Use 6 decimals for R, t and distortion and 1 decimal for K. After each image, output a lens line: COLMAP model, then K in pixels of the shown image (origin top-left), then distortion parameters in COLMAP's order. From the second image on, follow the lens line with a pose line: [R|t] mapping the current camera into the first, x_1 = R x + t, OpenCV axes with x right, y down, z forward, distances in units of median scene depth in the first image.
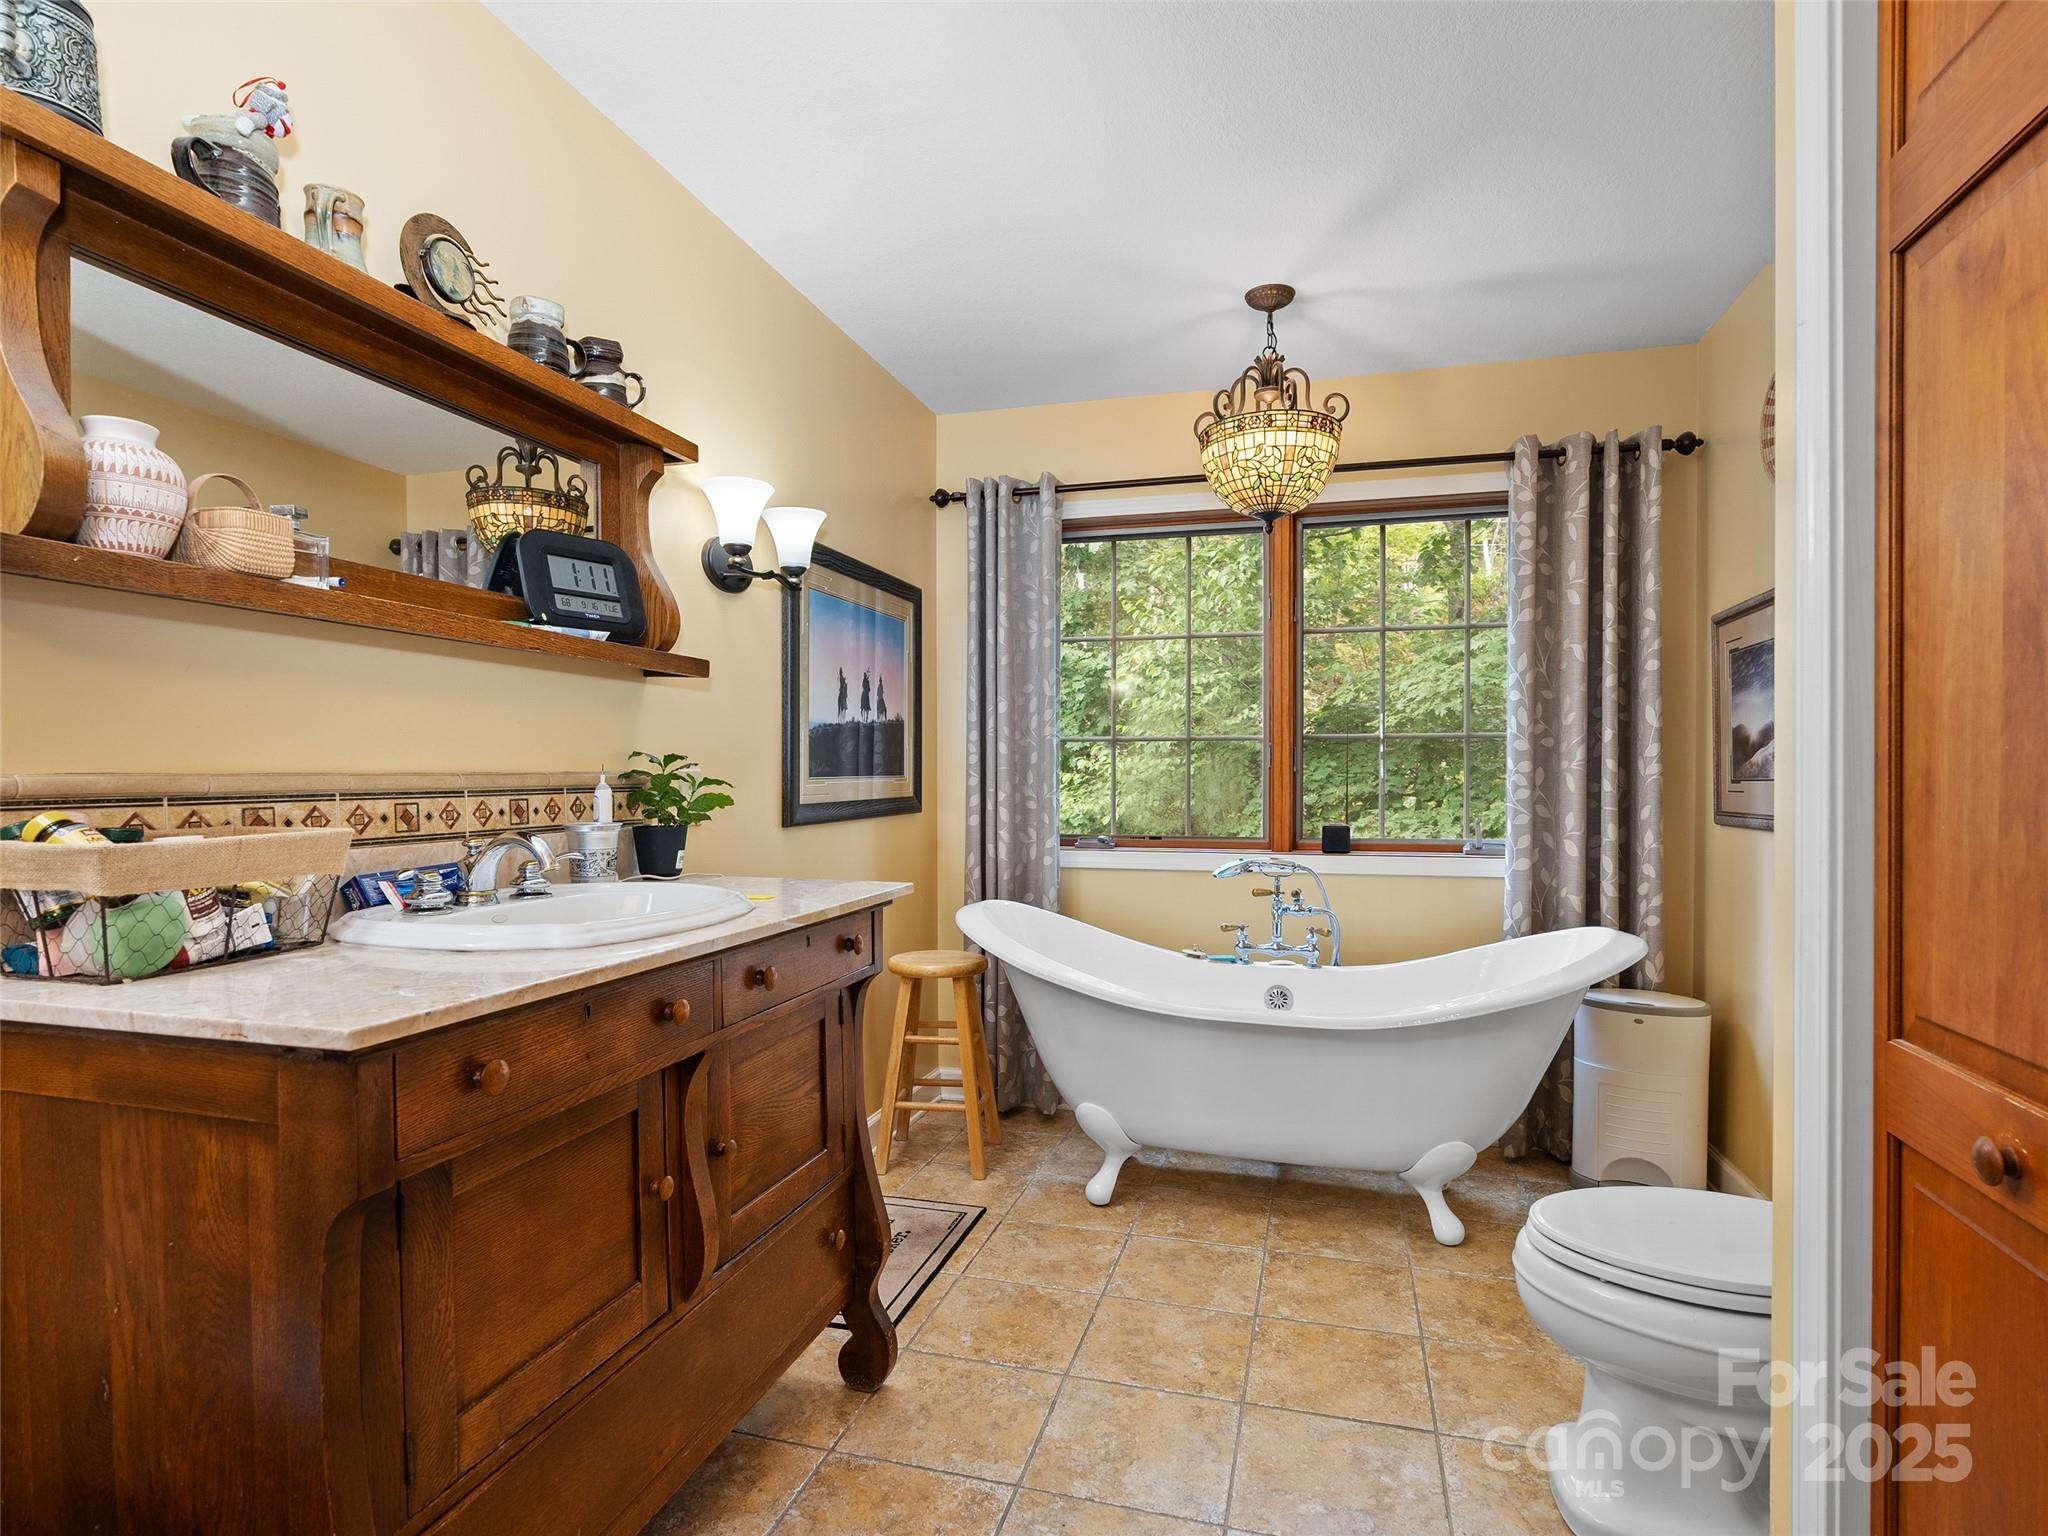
lens RADIAL K [[1074.7, 0, 1024.0], [0, 1074.7, 768.0], [0, 0, 1]] dist [-0.000330, -0.000090]
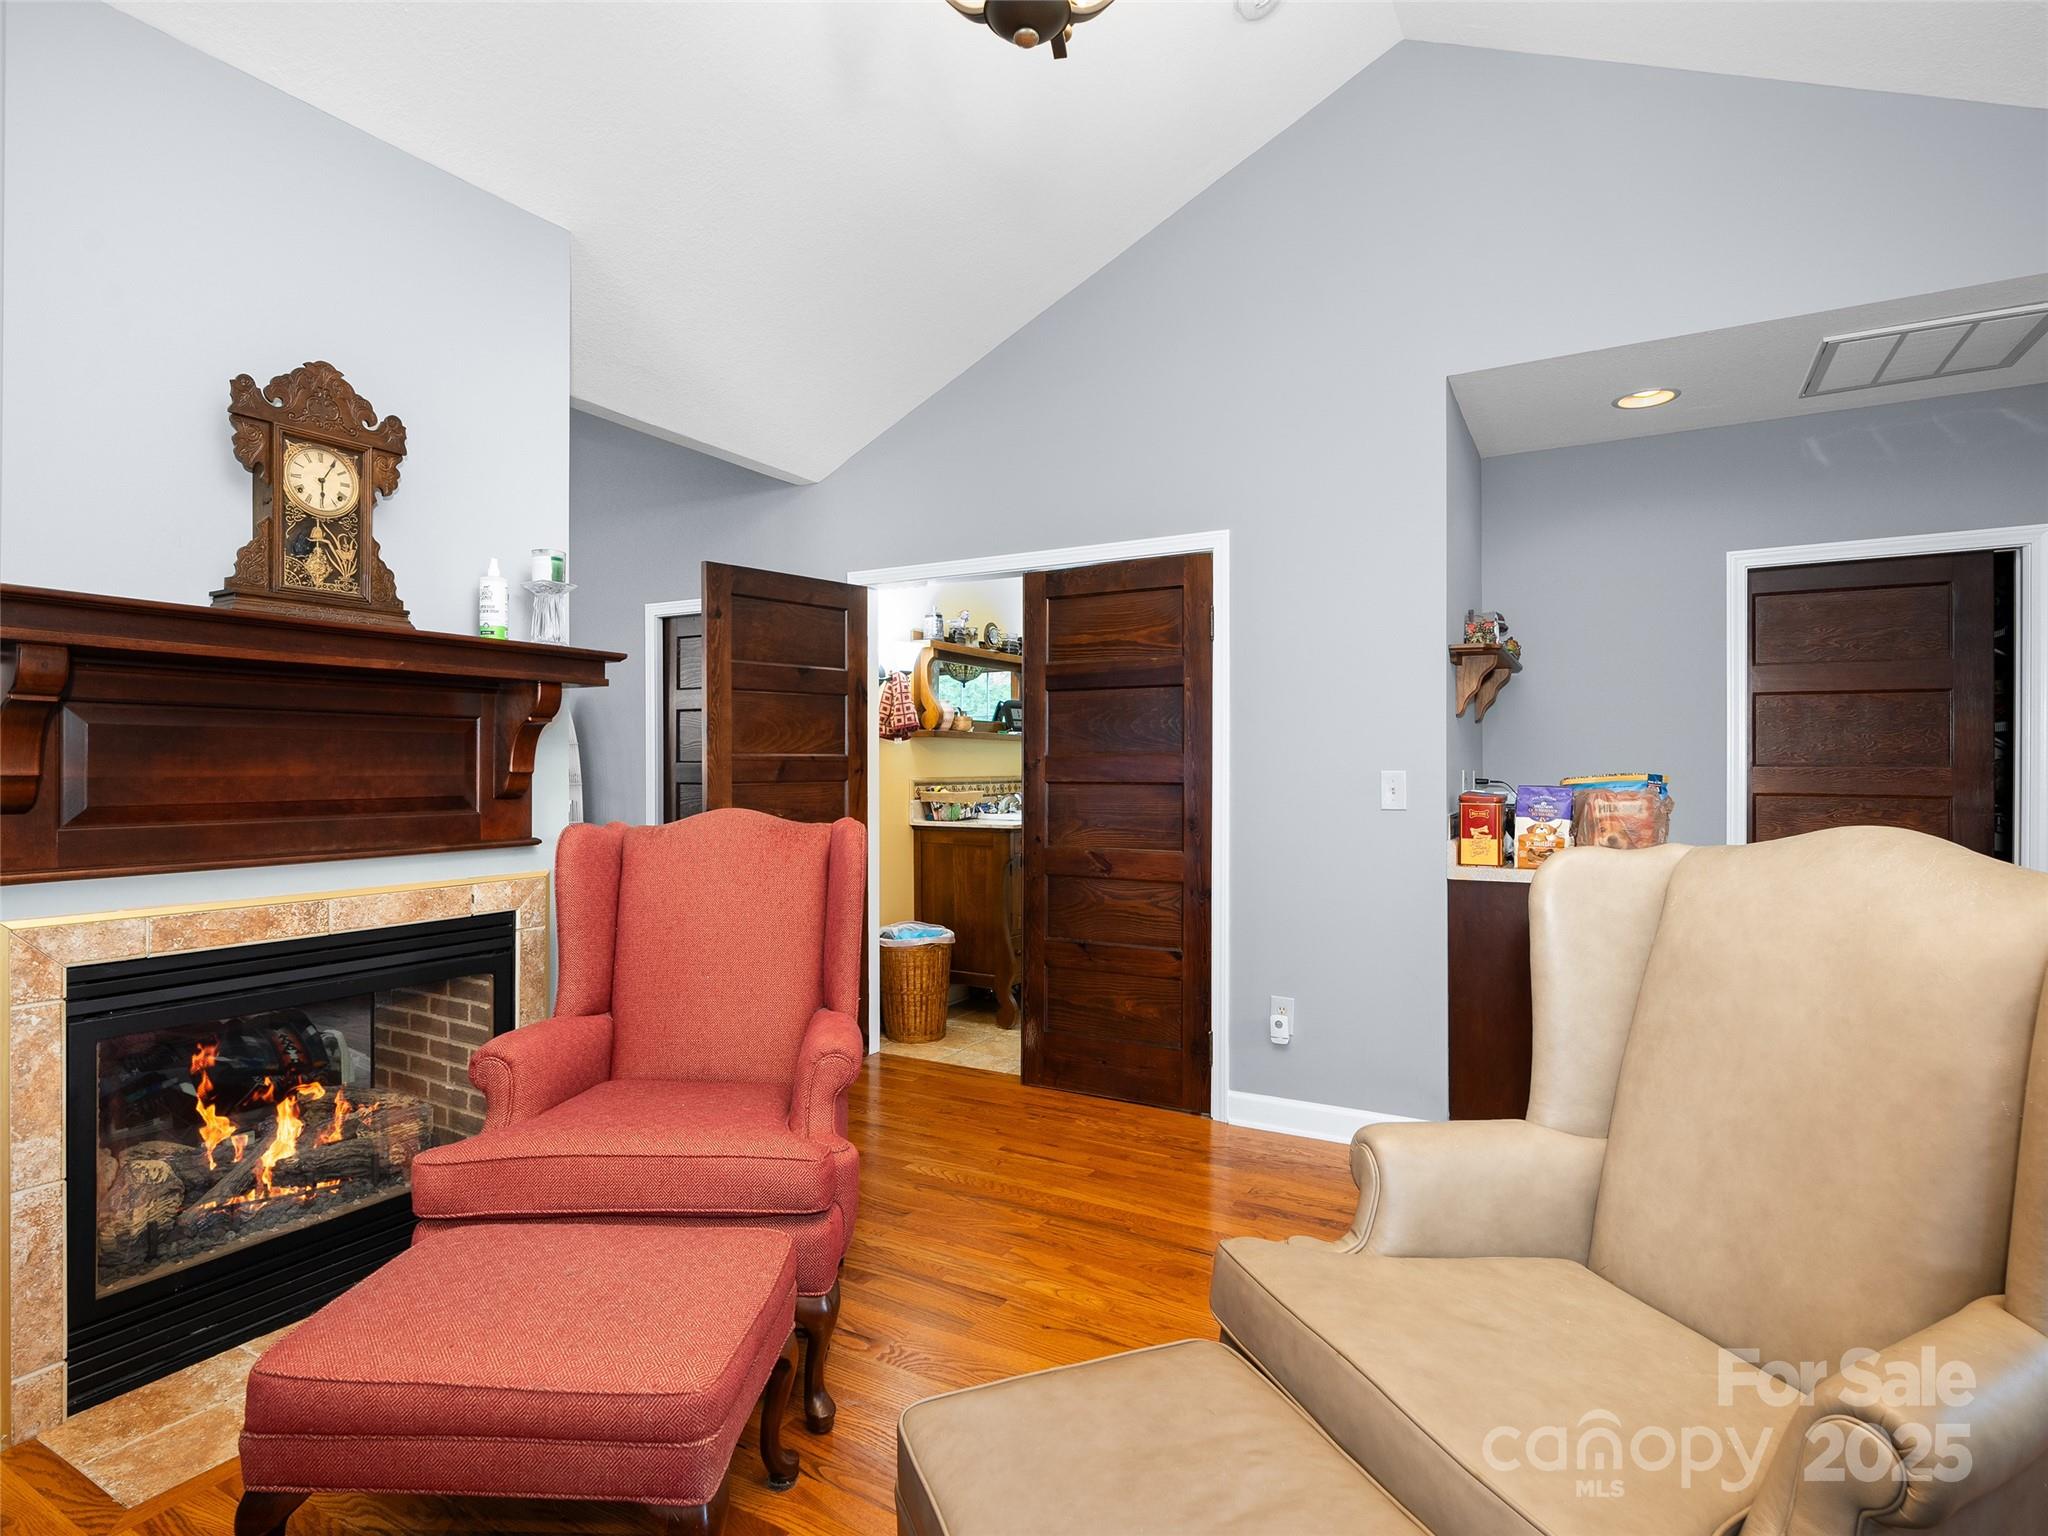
lens RADIAL K [[1048.8, 0, 1024.0], [0, 1048.8, 768.0], [0, 0, 1]] dist [-0.012022, 0.000002]
pose [[0.970586, 0.002182, -0.240743, 0.569650], [0.000051, 0.999957, 0.009268, -0.078333], [0.240753, -0.009008, 0.970545, -3.291018]]
